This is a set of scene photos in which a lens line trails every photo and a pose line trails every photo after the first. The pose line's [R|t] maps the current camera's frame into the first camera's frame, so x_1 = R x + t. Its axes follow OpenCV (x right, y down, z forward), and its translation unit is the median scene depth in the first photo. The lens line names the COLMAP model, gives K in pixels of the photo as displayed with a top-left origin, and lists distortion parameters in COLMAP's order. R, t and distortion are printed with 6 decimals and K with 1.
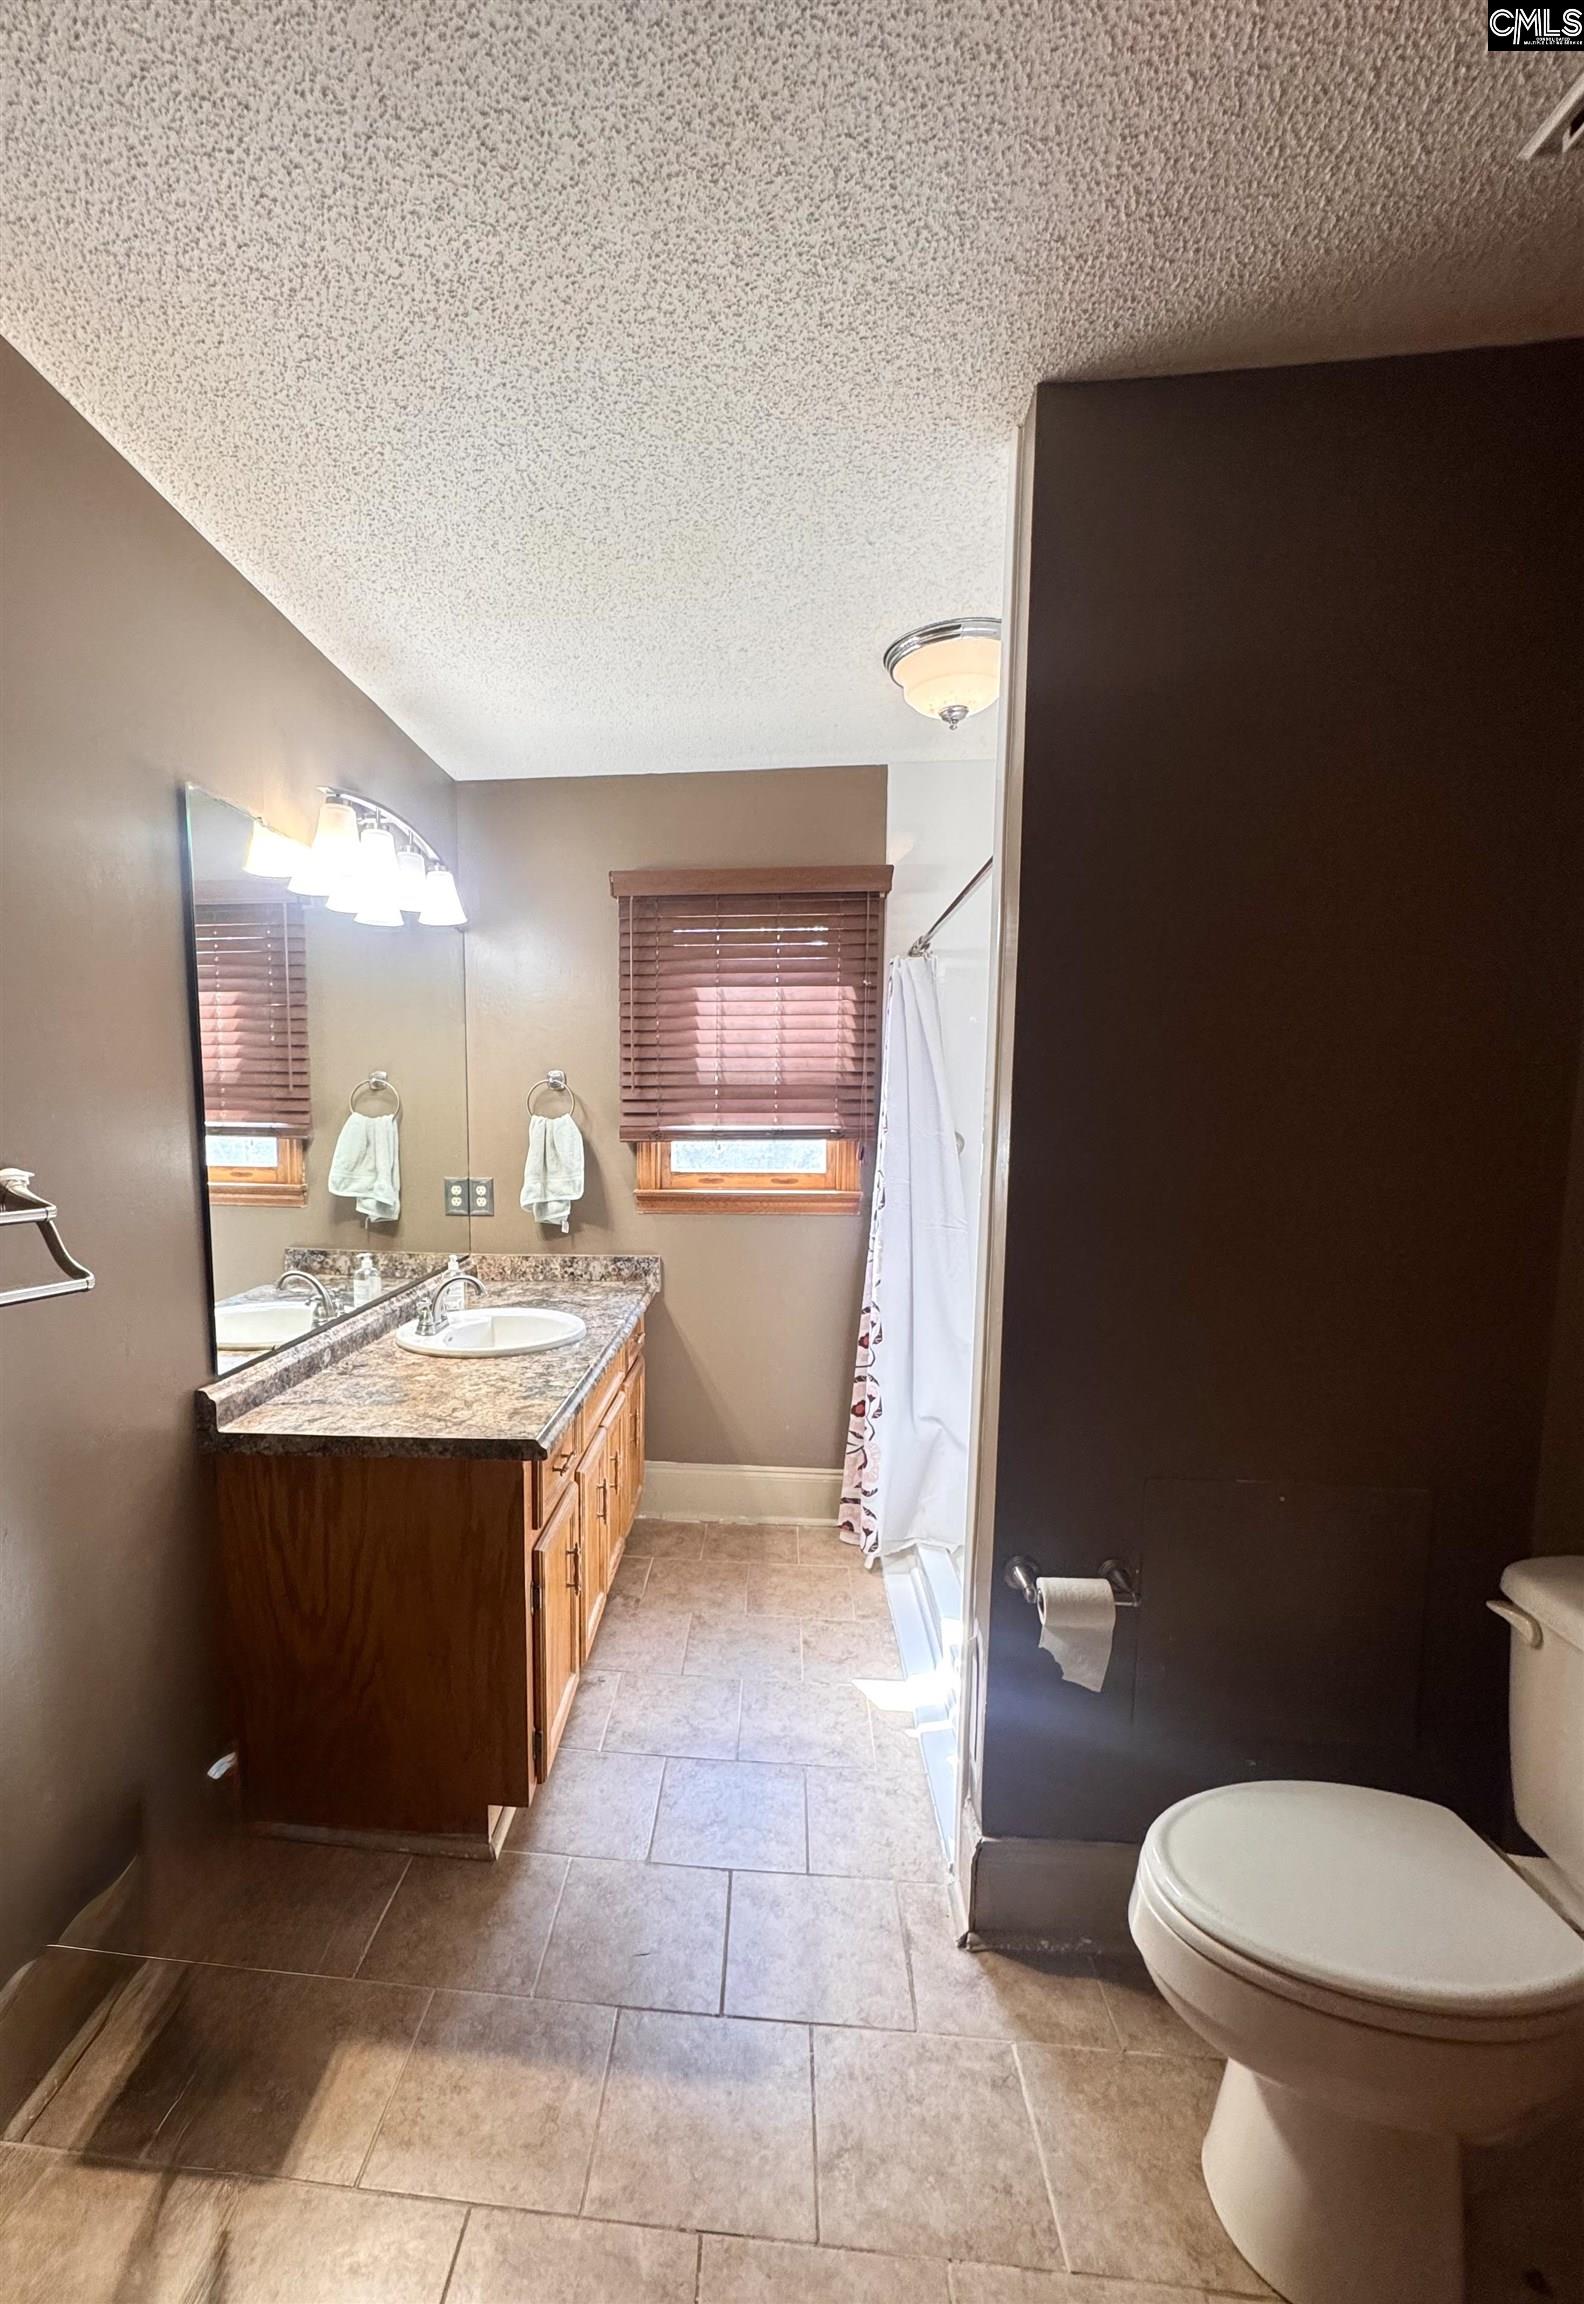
lens RADIAL K [[1001.7, 0, 659.8], [0, 1001.7, 1212.9], [0, 0, 1]] dist [0.015969, 0.000019]
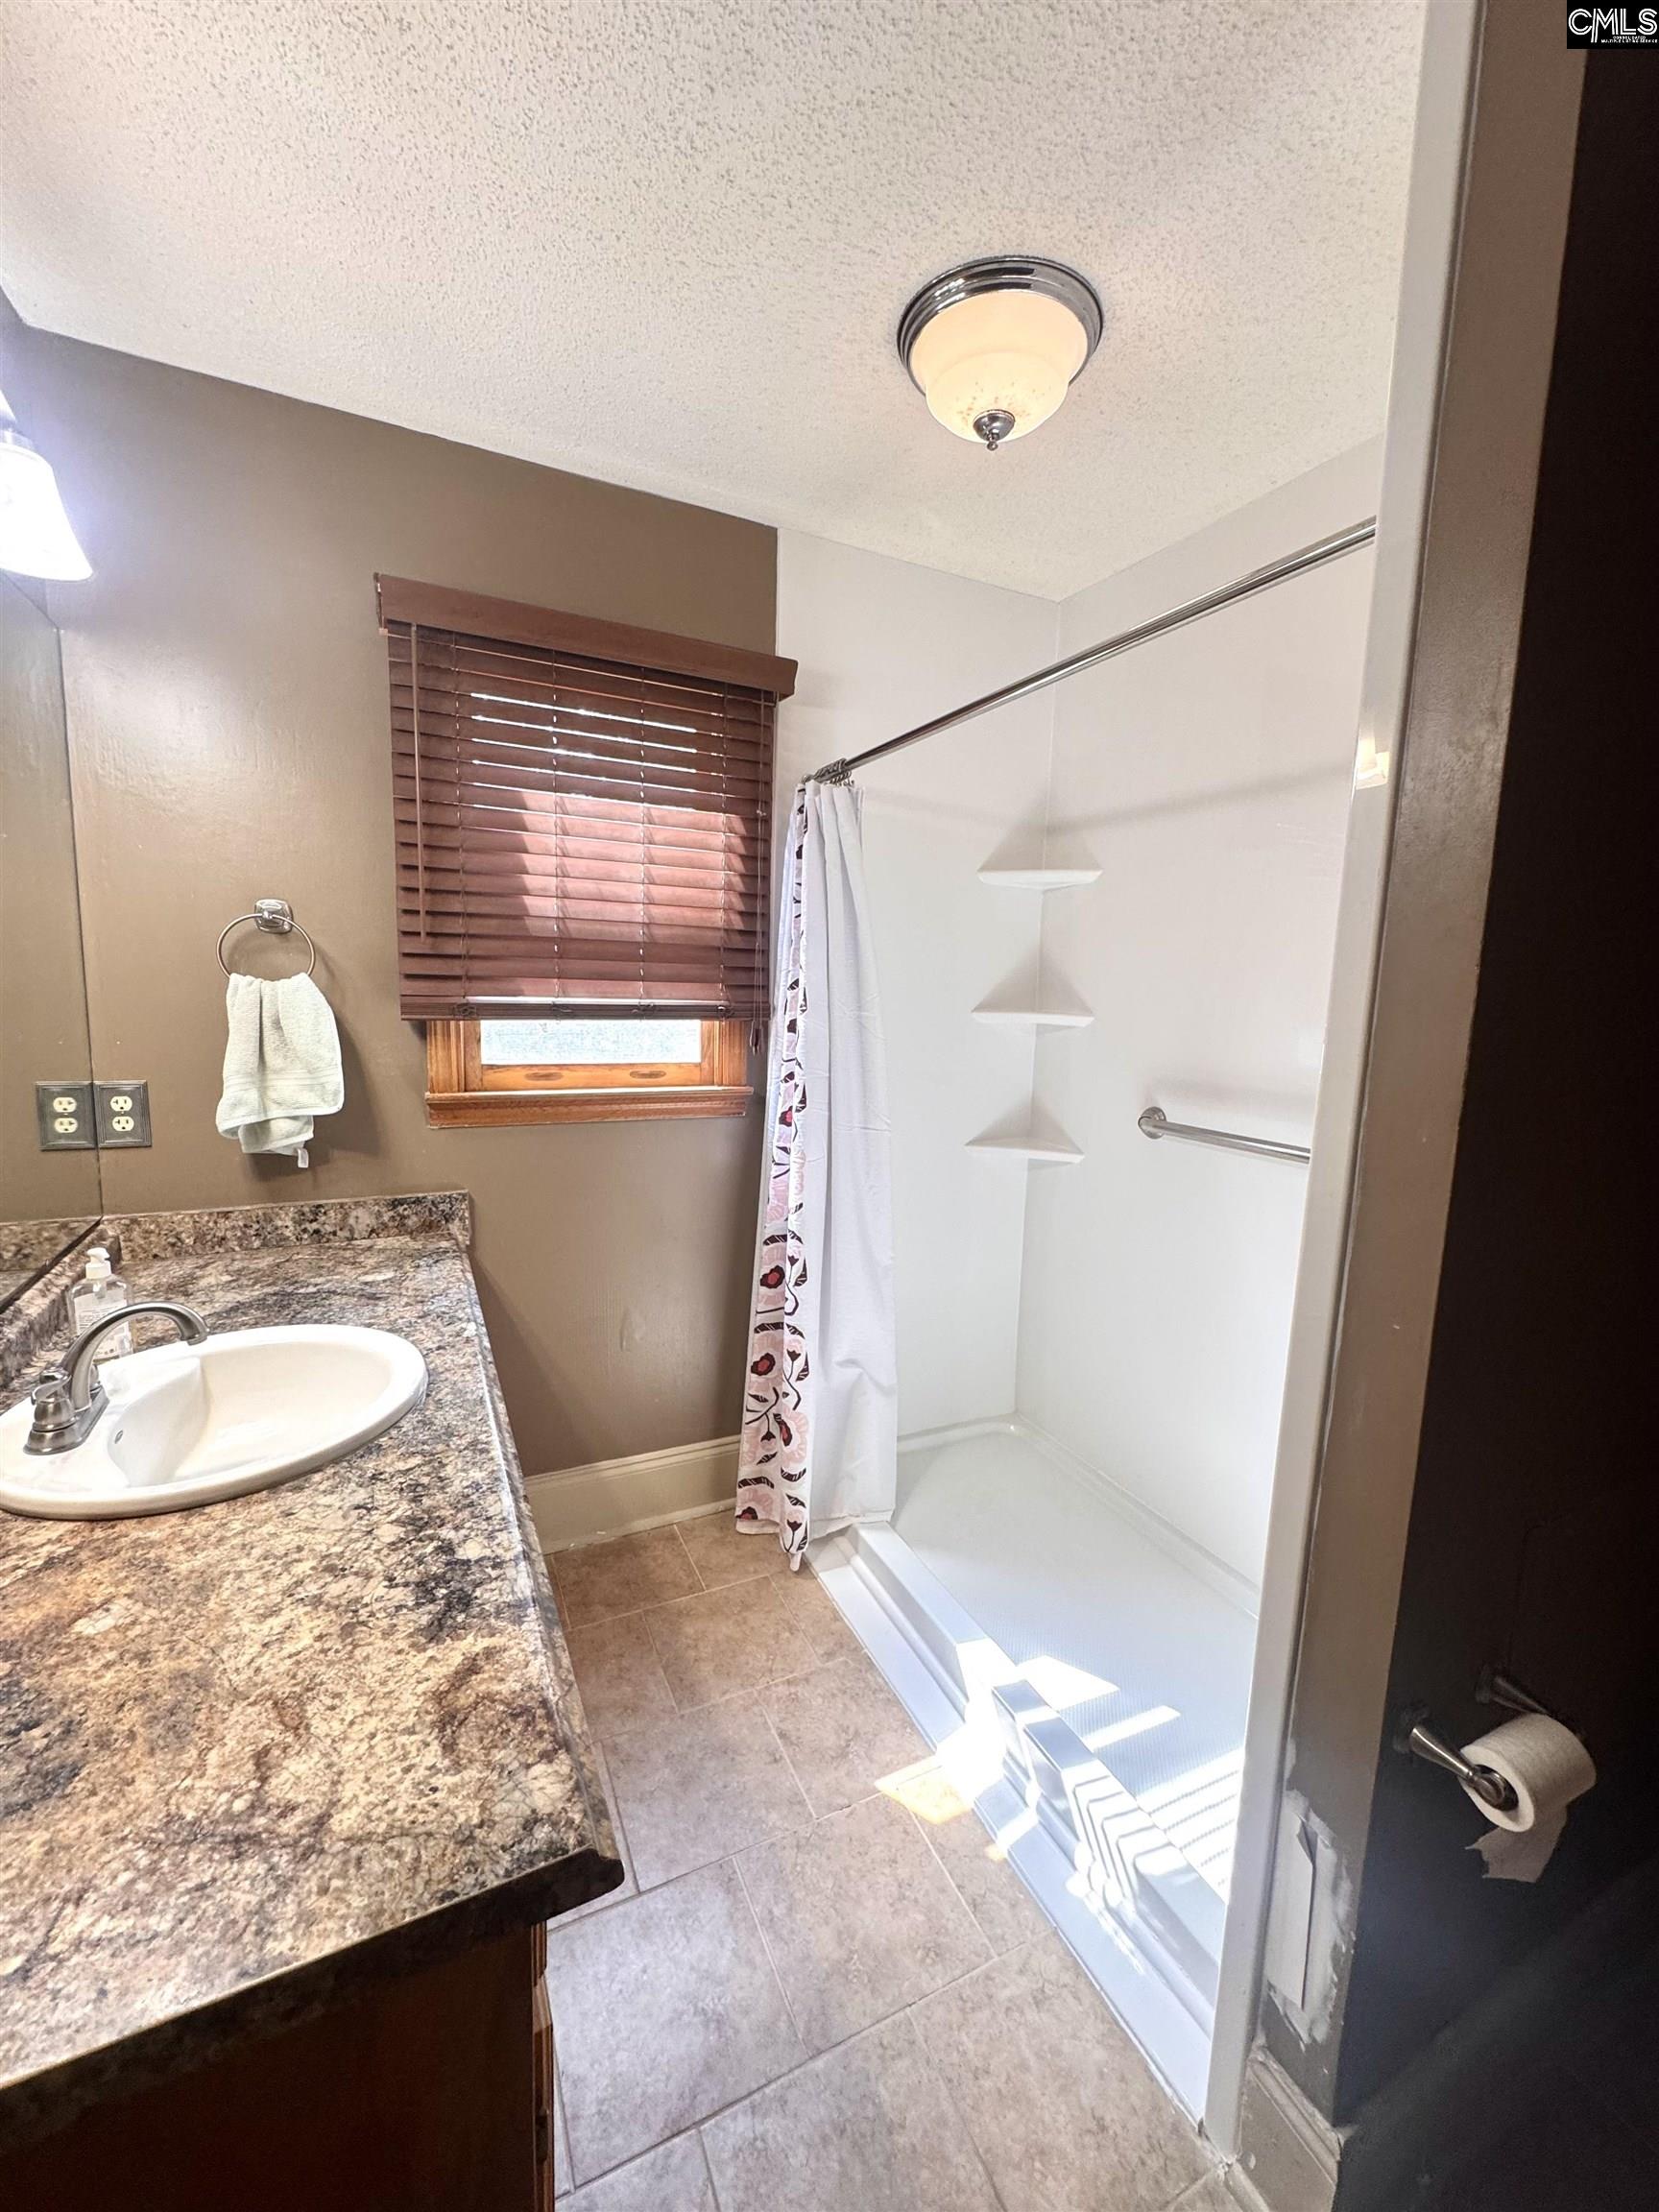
lens RADIAL K [[897.5, 0, 829.5], [0, 897.5, 1106.0], [0, 0, 1]] dist [-0.004034, 0.000185]
pose [[0.841289, -0.045755, 0.538646, -0.122398], [0.025743, 0.998672, 0.044624, -0.035740], [-0.539972, -0.023675, 0.841350, 0.384342]]
